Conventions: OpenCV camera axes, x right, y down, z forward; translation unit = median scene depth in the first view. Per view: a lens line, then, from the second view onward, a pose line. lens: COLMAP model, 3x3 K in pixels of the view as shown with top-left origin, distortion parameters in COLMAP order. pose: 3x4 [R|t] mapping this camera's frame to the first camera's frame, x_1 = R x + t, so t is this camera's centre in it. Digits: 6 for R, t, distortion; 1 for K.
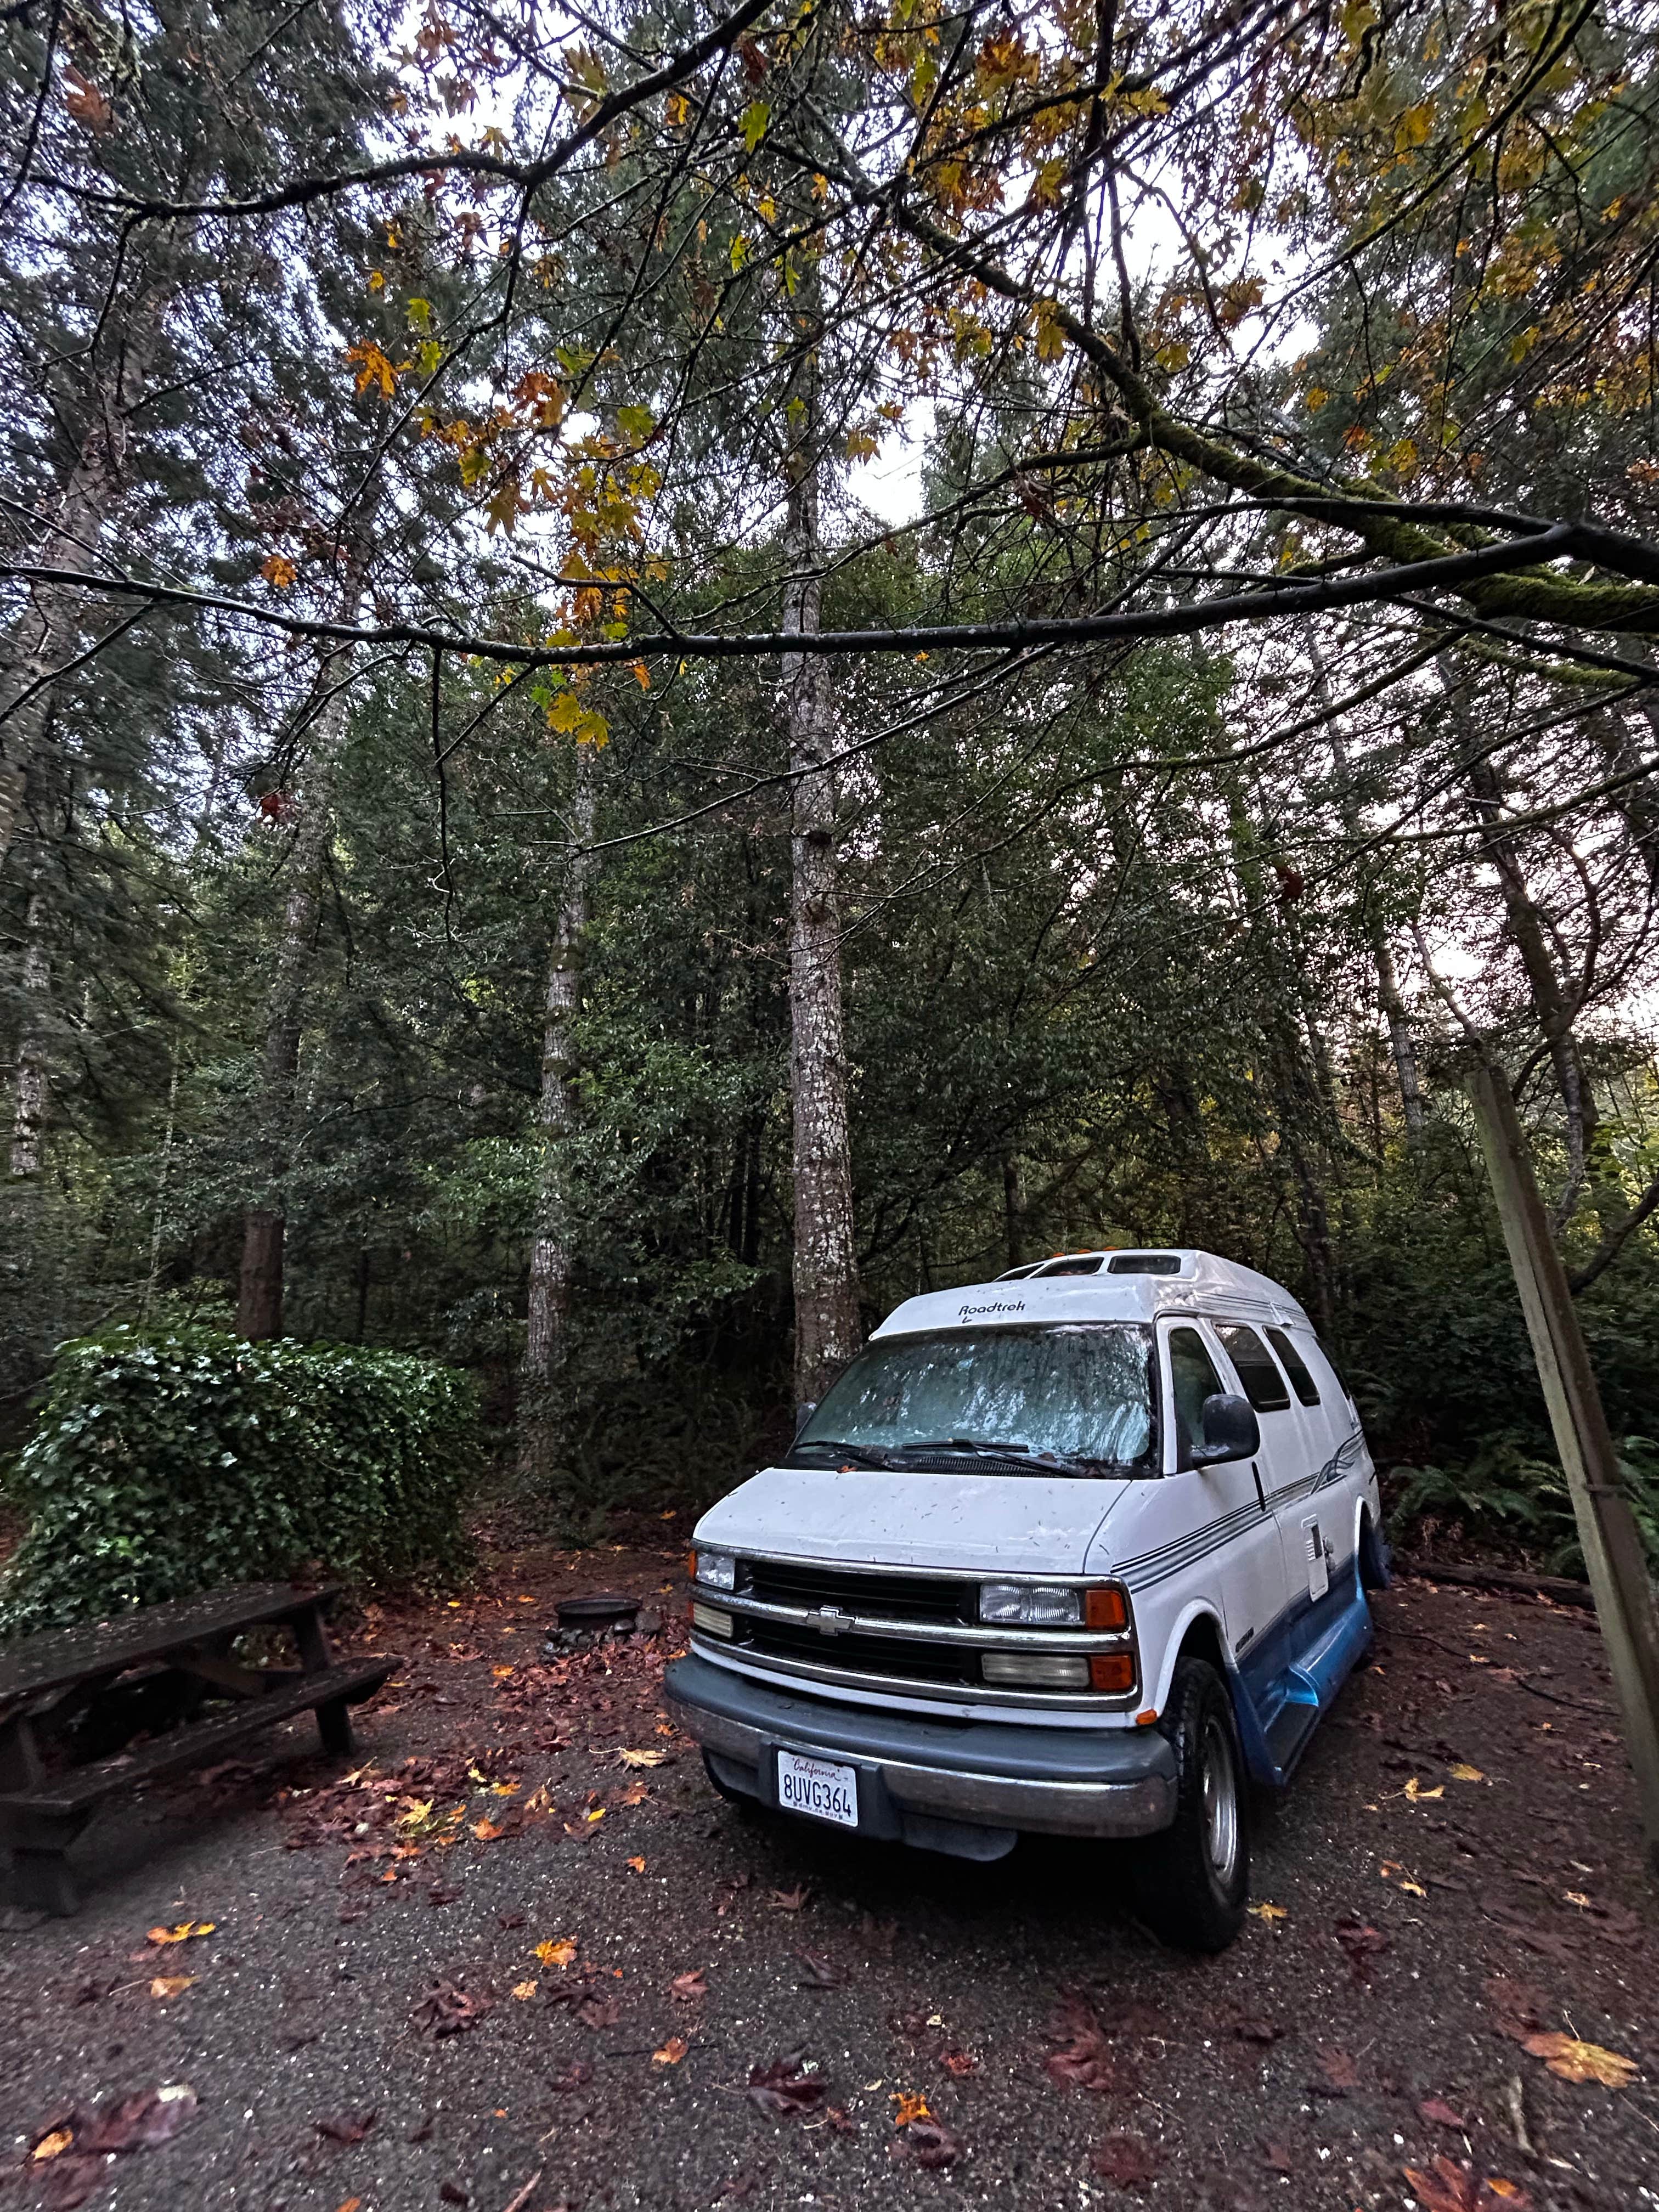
lens RADIAL K [[919.7, 0, 829.5], [0, 919.7, 1106.0], [0, 0, 1]] dist [-0.010677, -0.000394]
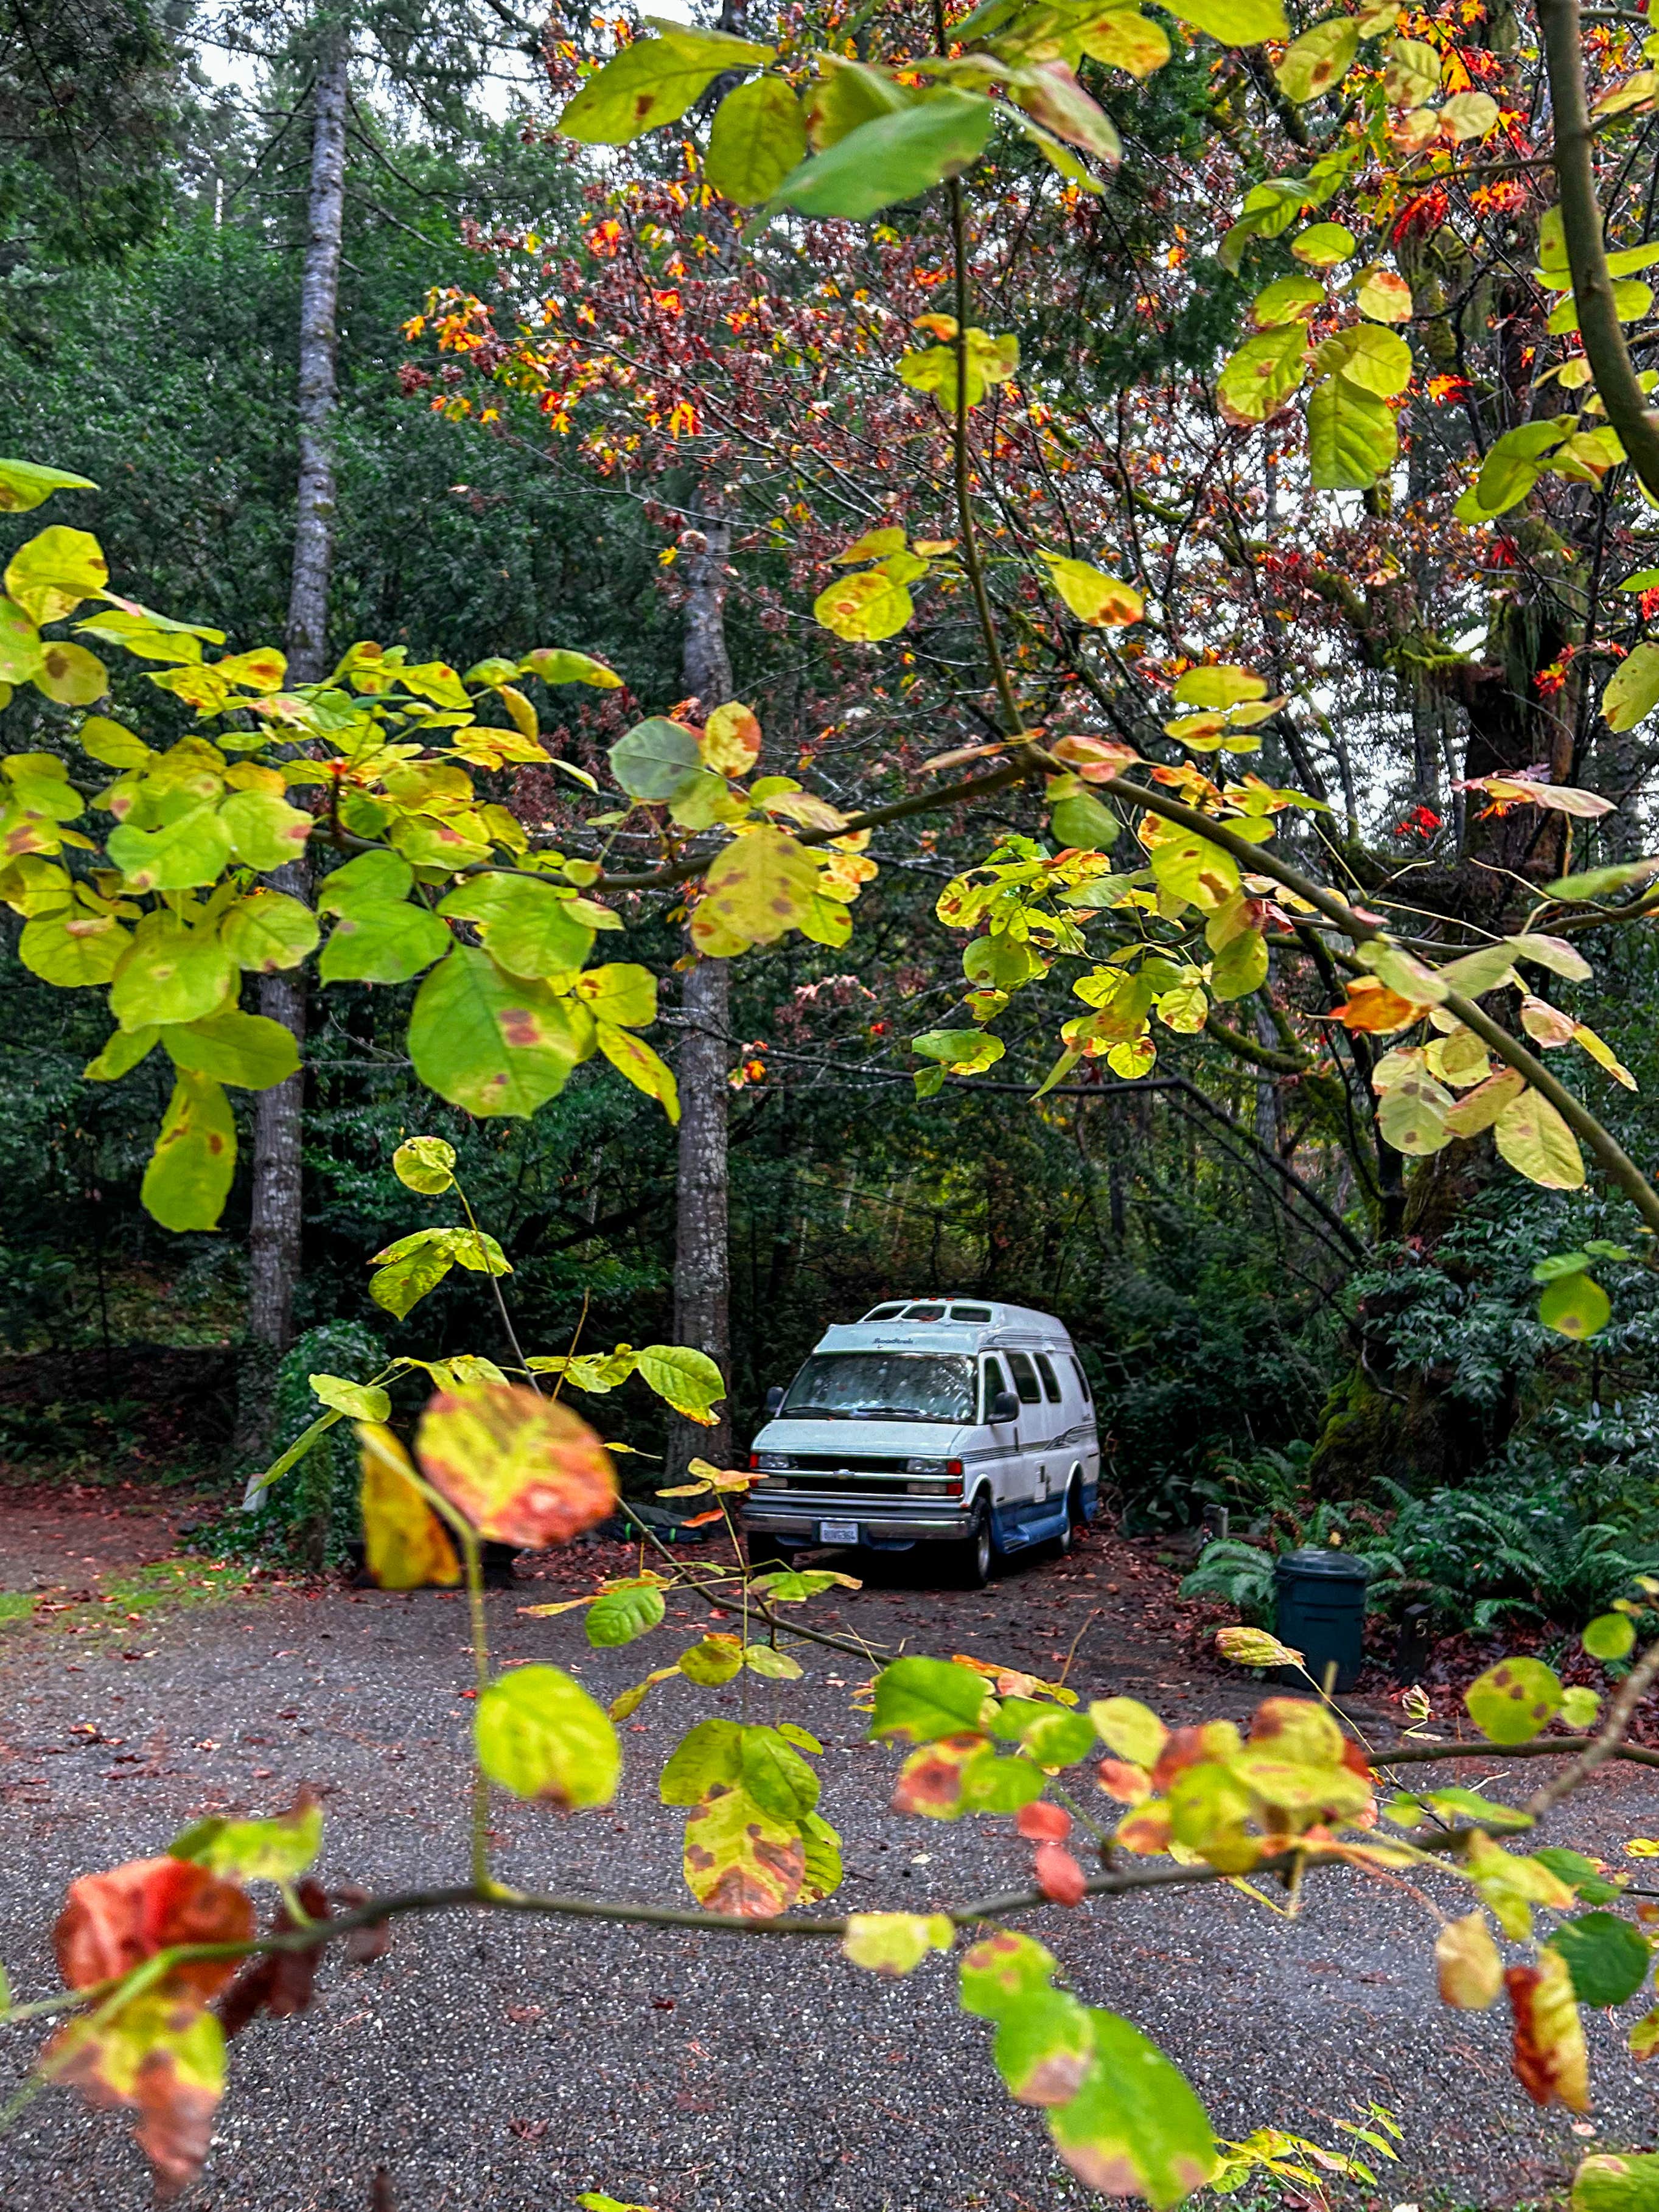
lens RADIAL K [[1902.4, 0, 829.5], [0, 1902.4, 1106.0], [0, 0, 1]] dist [0.083995, -0.115657]
pose [[0.953686, 0.083132, 0.289087, -1.129947], [-0.128159, 0.981755, 0.140472, -0.790859], [-0.272135, -0.171015, 0.946941, -2.585970]]
